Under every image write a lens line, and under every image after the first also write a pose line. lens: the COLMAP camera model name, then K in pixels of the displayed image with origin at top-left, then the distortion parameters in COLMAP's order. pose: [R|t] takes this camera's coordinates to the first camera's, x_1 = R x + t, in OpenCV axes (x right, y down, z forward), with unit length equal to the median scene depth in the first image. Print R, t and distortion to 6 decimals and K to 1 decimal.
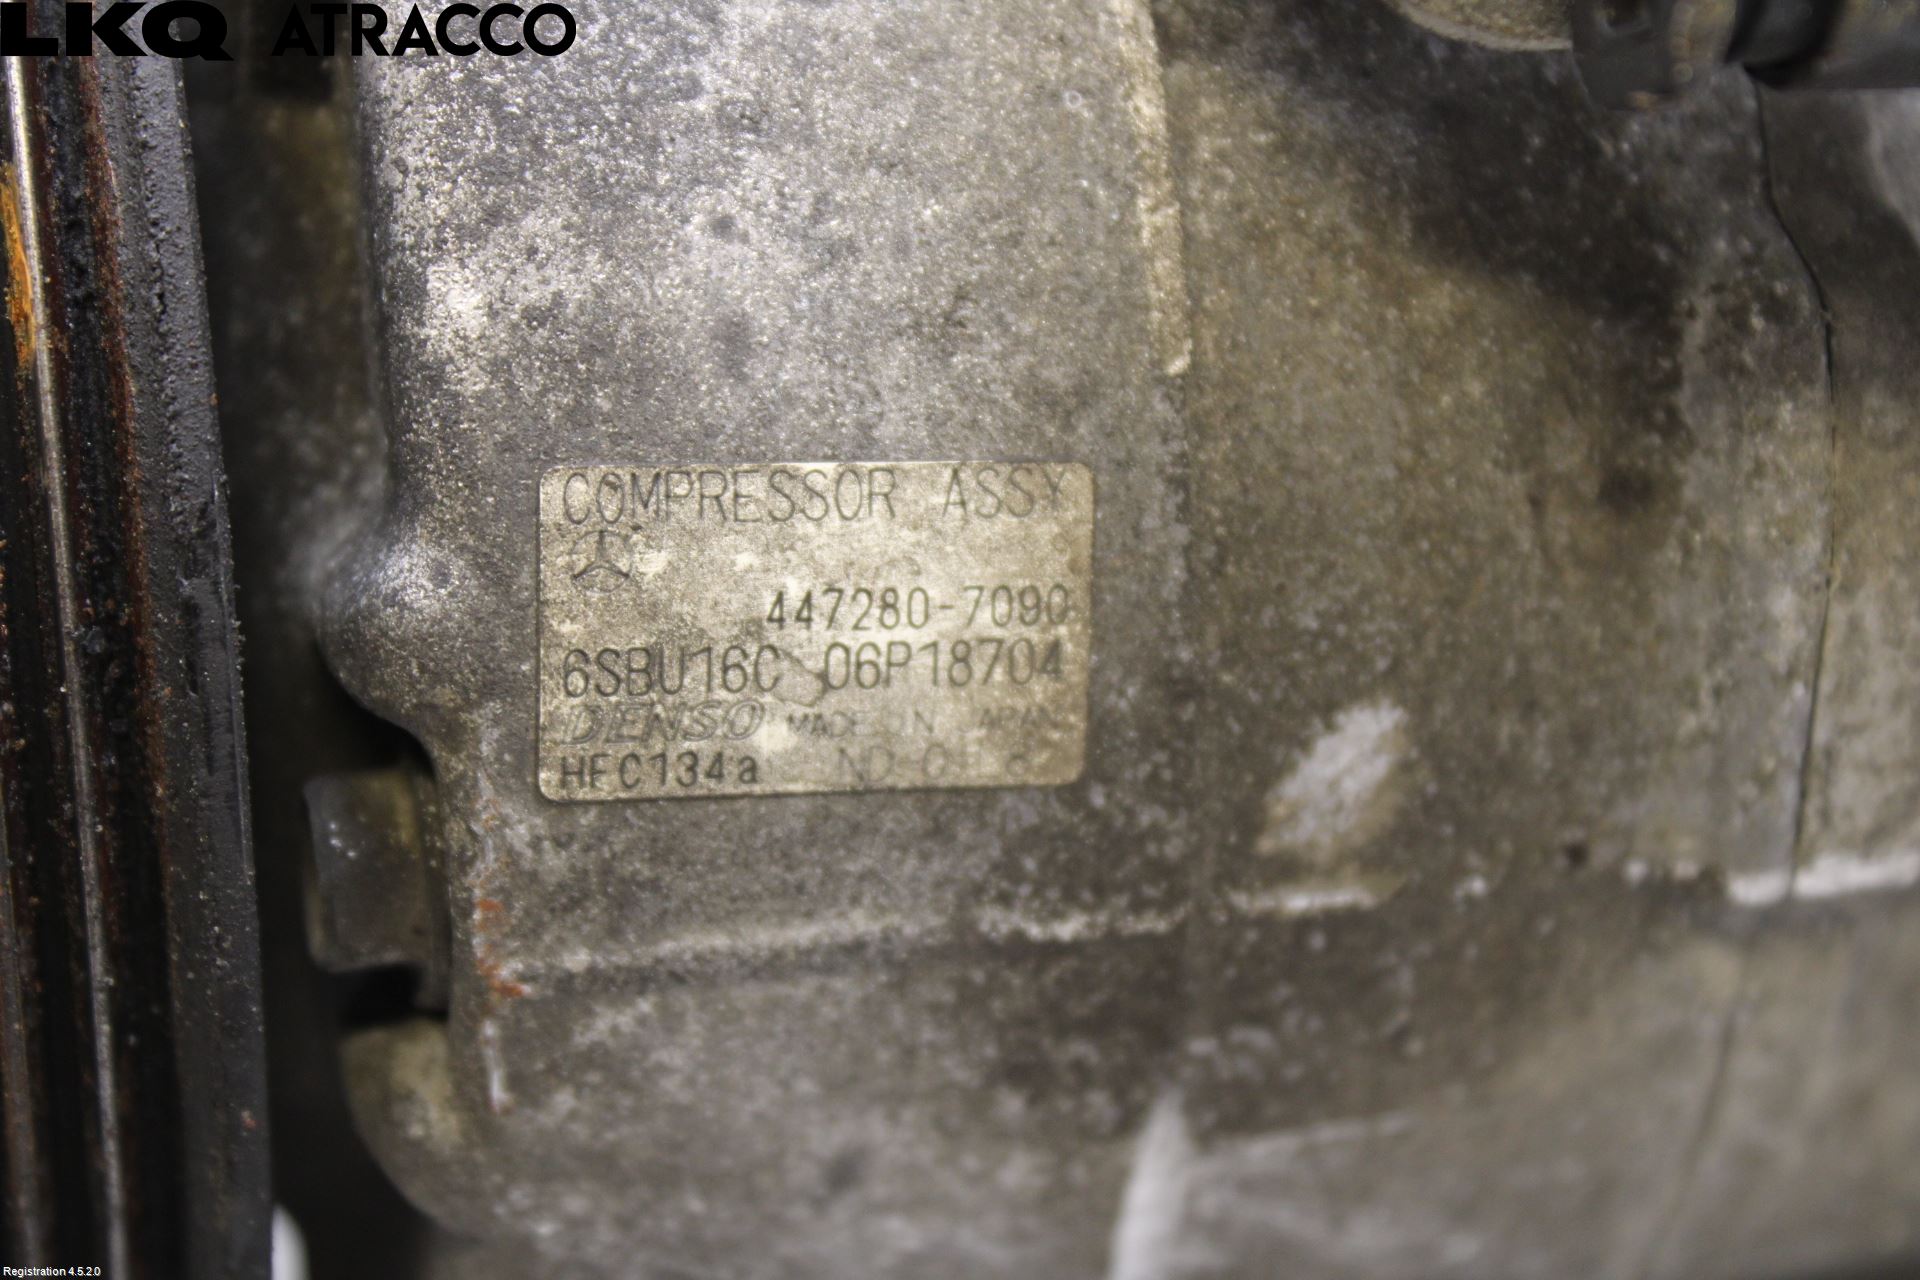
lens RADIAL K [[4005.0, 0, 962.7], [0, 4005.0, 640.2], [0, 0, 1]] dist [-0.002838, 0.000000]
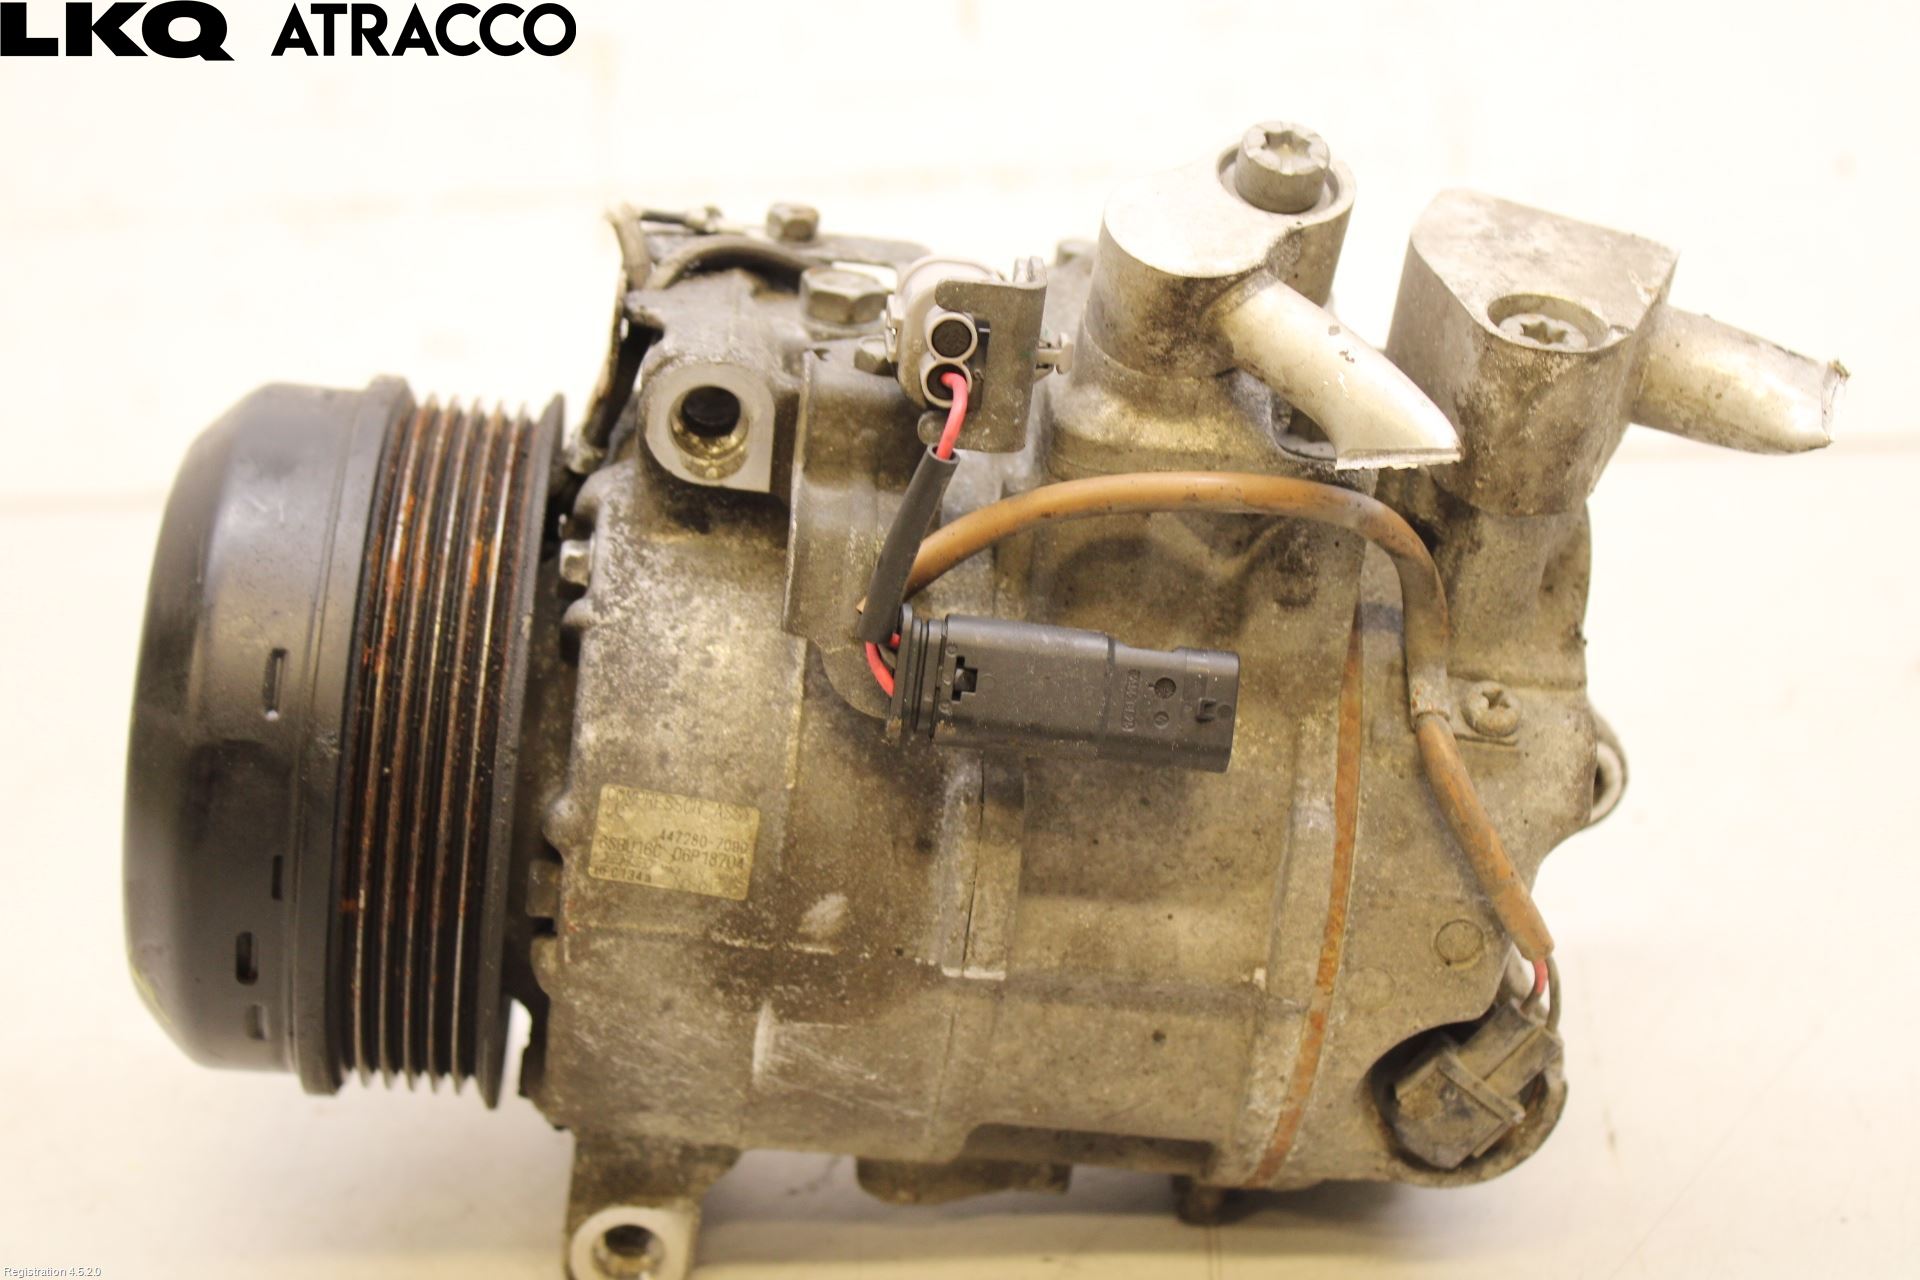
lens RADIAL K [[3684.7, 0, 958.6], [0, 3684.7, 639.0], [0, 0, 1]] dist [-0.005286, 0.000000]
pose [[0.969754, 0.166769, -0.178229, 0.731776], [-0.178649, 0.982500, -0.052716, -0.050785], [0.166319, 0.082962, 0.982576, -2.090572]]
